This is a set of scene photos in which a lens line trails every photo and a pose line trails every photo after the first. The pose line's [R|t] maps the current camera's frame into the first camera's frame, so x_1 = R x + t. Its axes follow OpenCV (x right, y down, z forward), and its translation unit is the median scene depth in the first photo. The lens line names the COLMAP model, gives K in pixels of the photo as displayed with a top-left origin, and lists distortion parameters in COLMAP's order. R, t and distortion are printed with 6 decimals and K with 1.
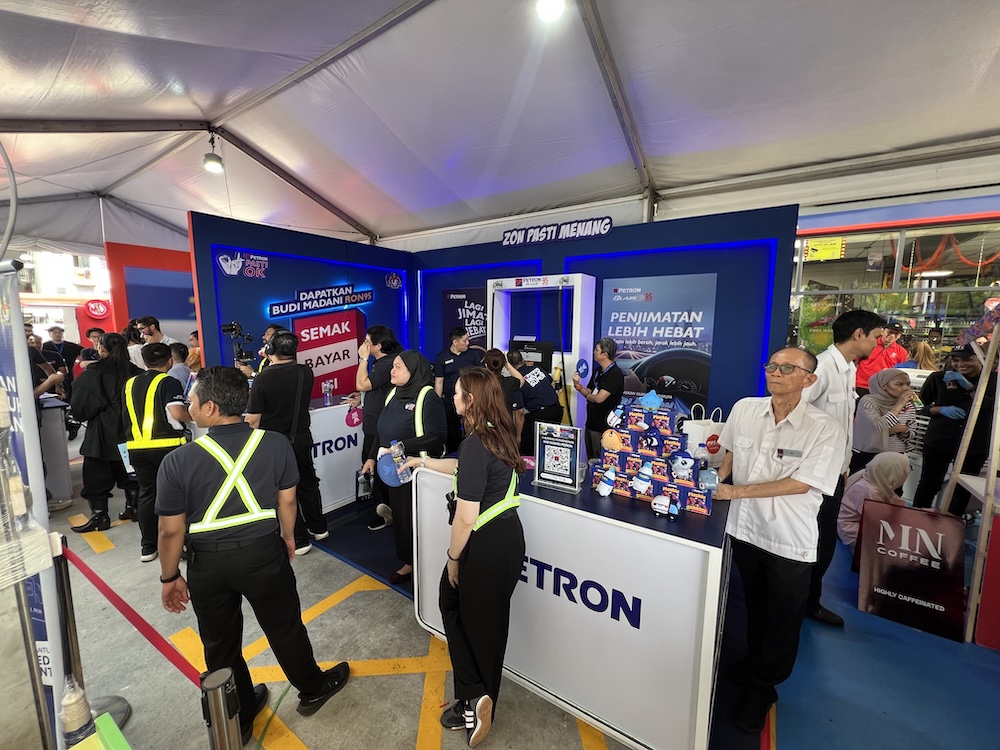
lens RADIAL K [[401.1, 0, 500.0], [0, 401.1, 375.0], [0, 0, 1]] dist [-0.003176, -0.000423]
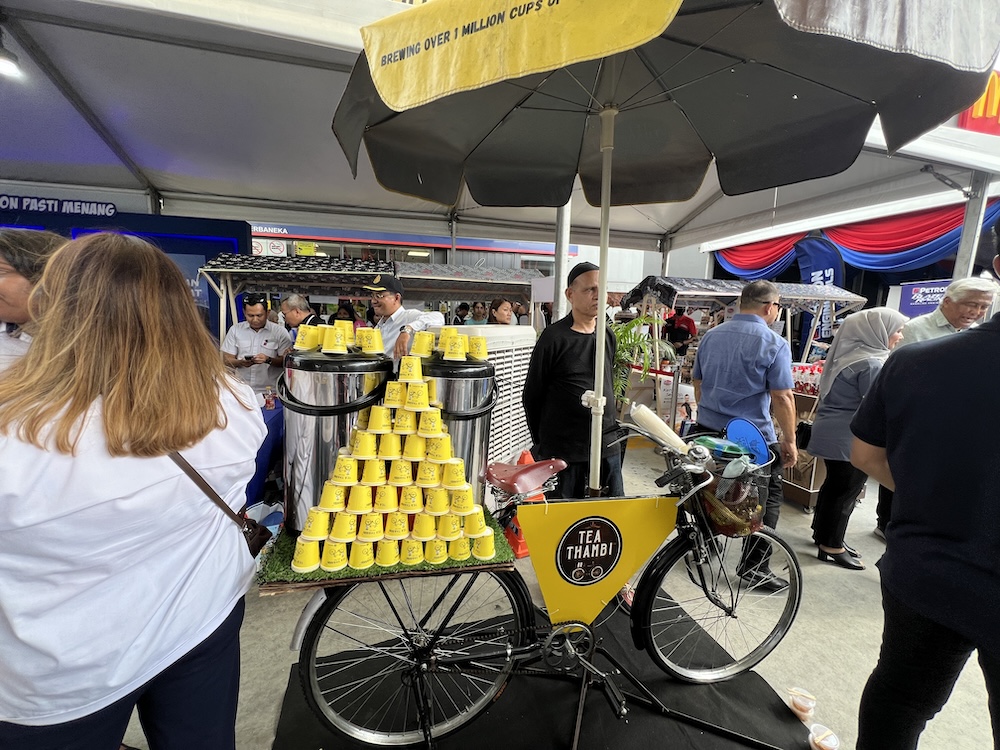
lens RADIAL K [[401.1, 0, 500.0], [0, 401.1, 375.0], [0, 0, 1]] dist [-0.003176, -0.000423]
pose [[0.647271, -0.108477, 0.754502, 0.045066], [0.086424, 0.993883, 0.068752, 0.189509], [-0.757345, 0.020706, 0.652687, -0.824073]]
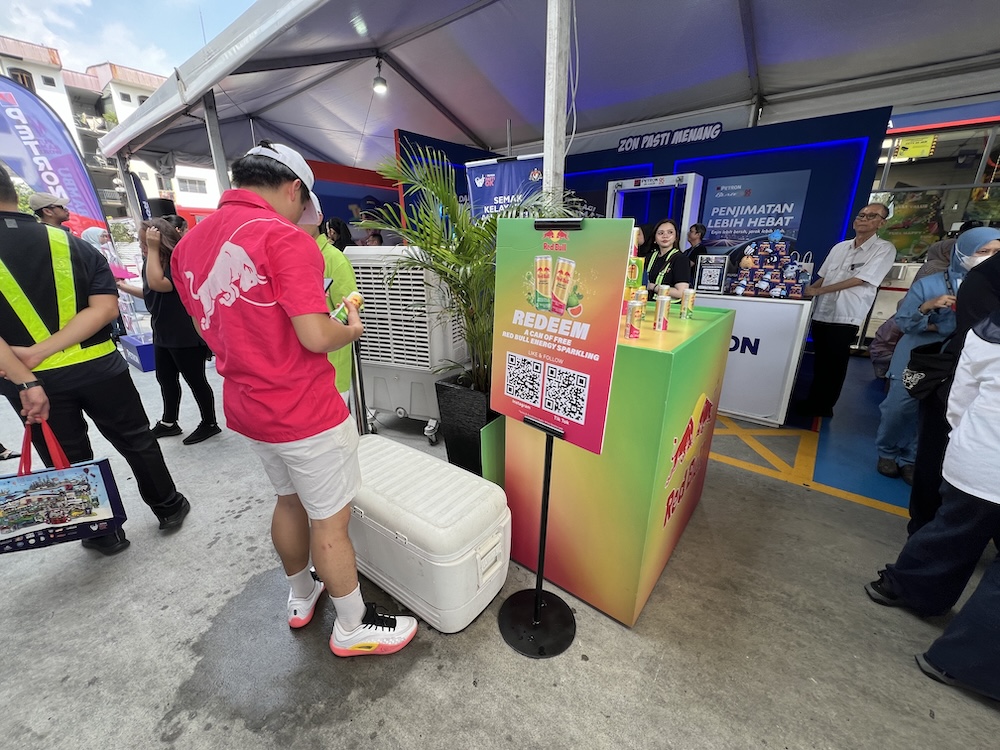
lens RADIAL K [[401.1, 0, 500.0], [0, 401.1, 375.0], [0, 0, 1]] dist [-0.003176, -0.000423]
pose [[0.995043, 0.023234, -0.096697, -0.250634], [-0.005365, 0.983450, 0.181100, 0.135336], [0.099305, -0.179683, 0.978699, -0.374110]]
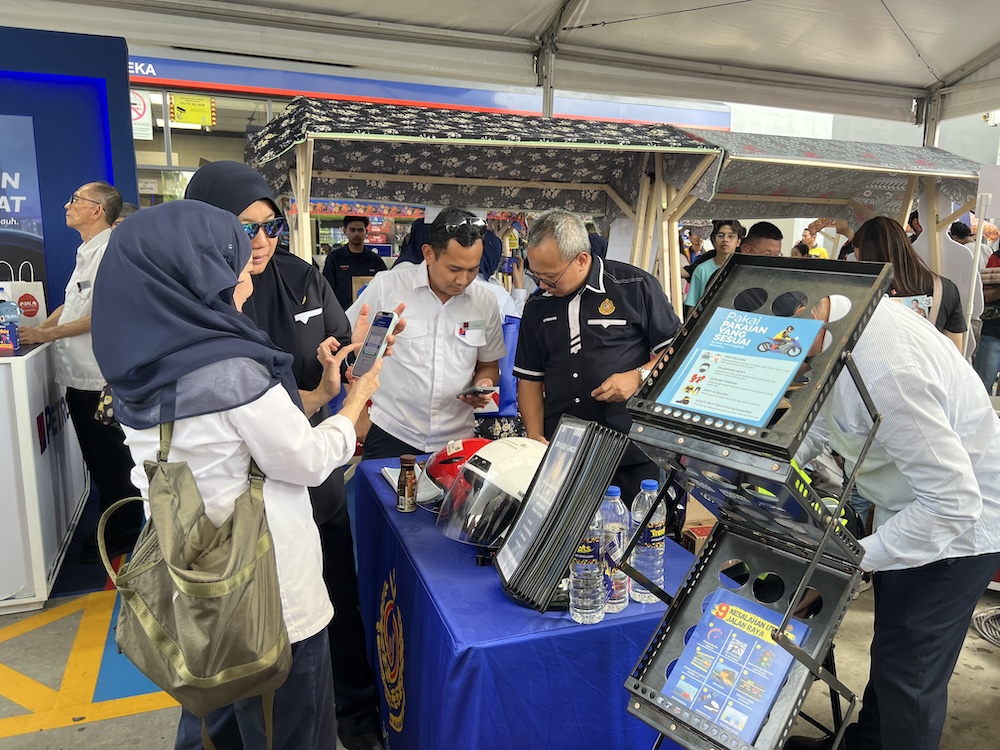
lens RADIAL K [[766.0, 0, 500.0], [0, 766.0, 375.0], [0, 0, 1]] dist [0.010464, 0.000258]
pose [[0.573007, -0.129800, 0.809206, -0.111620], [0.098915, 0.991114, 0.088936, 0.132011], [-0.813559, 0.029082, 0.580755, -0.363913]]
